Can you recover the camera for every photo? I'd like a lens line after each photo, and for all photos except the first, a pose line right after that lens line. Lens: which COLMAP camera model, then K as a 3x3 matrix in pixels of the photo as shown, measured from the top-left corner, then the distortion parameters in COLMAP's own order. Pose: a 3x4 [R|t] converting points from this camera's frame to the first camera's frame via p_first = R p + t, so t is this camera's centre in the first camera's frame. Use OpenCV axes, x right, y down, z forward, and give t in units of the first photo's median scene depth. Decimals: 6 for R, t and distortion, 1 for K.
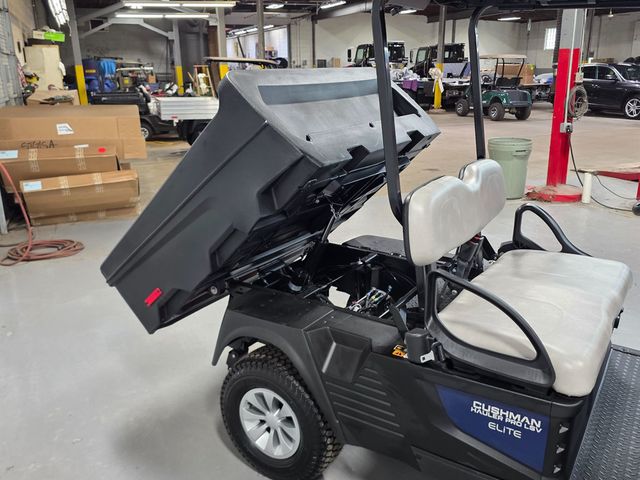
lens RADIAL K [[563.0, 0, 326.5], [0, 563.0, 236.2], [0, 0, 1]] dist [0.044413, -0.039669]
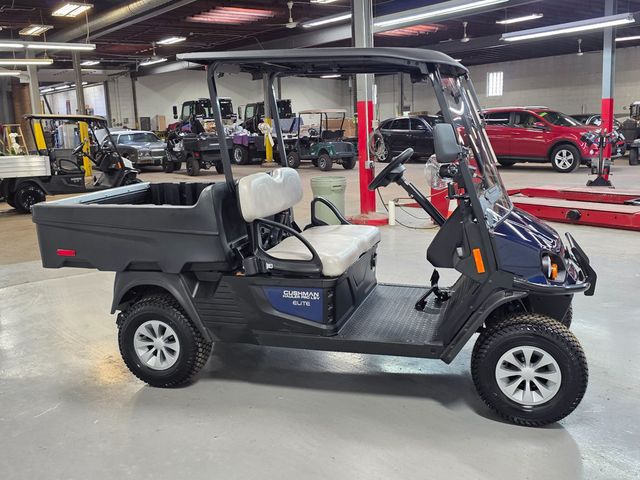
lens RADIAL K [[618.9, 0, 317.6], [0, 618.9, 230.1], [0, 0, 1]] dist [0.060784, 0.000000]
pose [[0.965294, -0.066749, 0.252490, -0.009856], [0.097196, 0.989158, -0.110090, 0.028937], [-0.242404, 0.130810, 0.961316, -0.079732]]
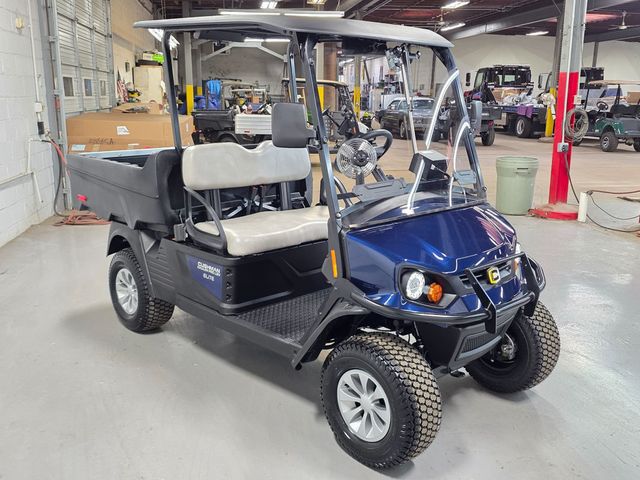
lens RADIAL K [[618.9, 0, 318.5], [0, 618.9, 235.6], [0, 0, 1]] dist [0.060784, 0.000000]
pose [[0.969991, 0.074112, -0.231569, 0.094478], [-0.088706, 0.994634, -0.053244, 0.024781], [0.226380, 0.072188, 0.971360, -0.070987]]
